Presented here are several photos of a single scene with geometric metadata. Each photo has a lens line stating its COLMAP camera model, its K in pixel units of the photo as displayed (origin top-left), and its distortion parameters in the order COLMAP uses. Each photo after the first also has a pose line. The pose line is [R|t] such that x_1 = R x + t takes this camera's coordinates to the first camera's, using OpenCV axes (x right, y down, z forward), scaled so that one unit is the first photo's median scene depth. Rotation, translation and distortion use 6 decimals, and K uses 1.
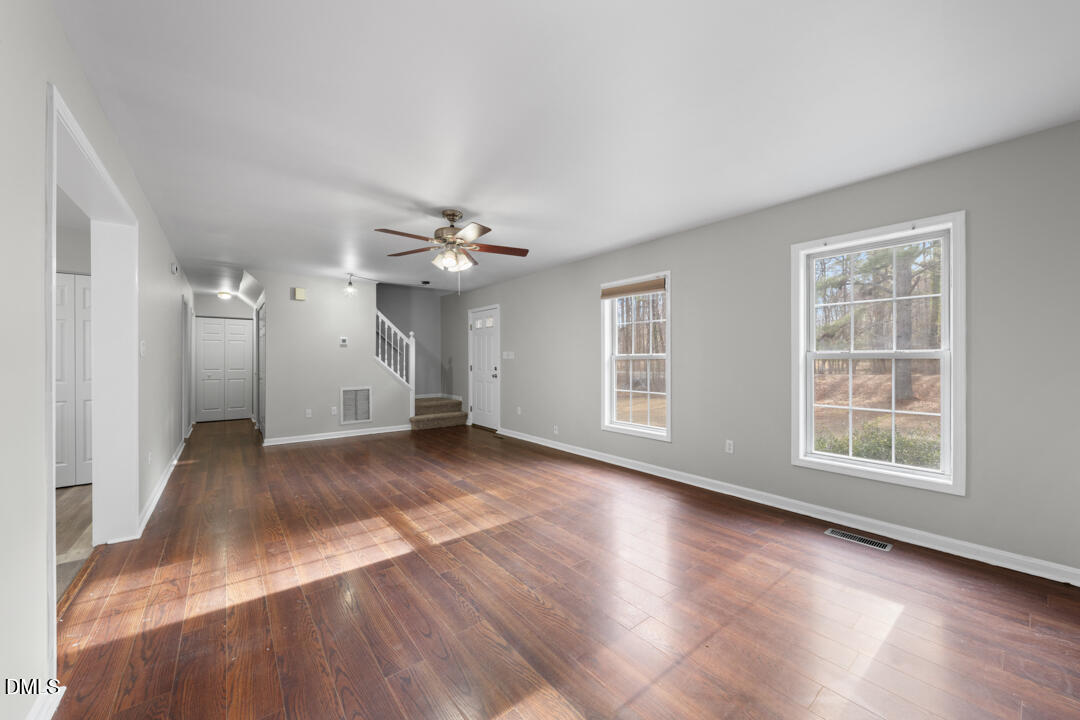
lens RADIAL K [[385.8, 0, 535.3], [0, 385.8, 354.0], [0, 0, 1]] dist [0.000245, -0.000272]
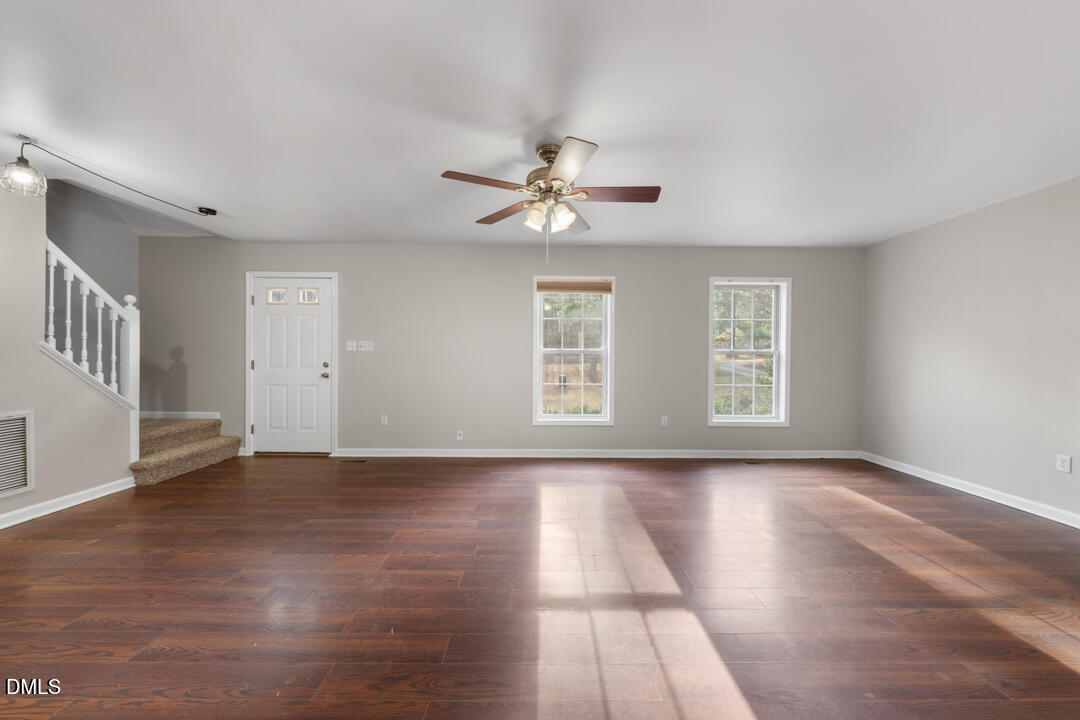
lens RADIAL K [[367.6, 0, 541.2], [0, 367.6, 353.9], [0, 0, 1]] dist [0.000449, -0.000271]
pose [[0.623921, 0.008074, 0.781446, -0.379429], [-0.020181, 0.999780, 0.005783, 0.006539], [-0.781227, -0.019379, 0.623946, 0.285953]]
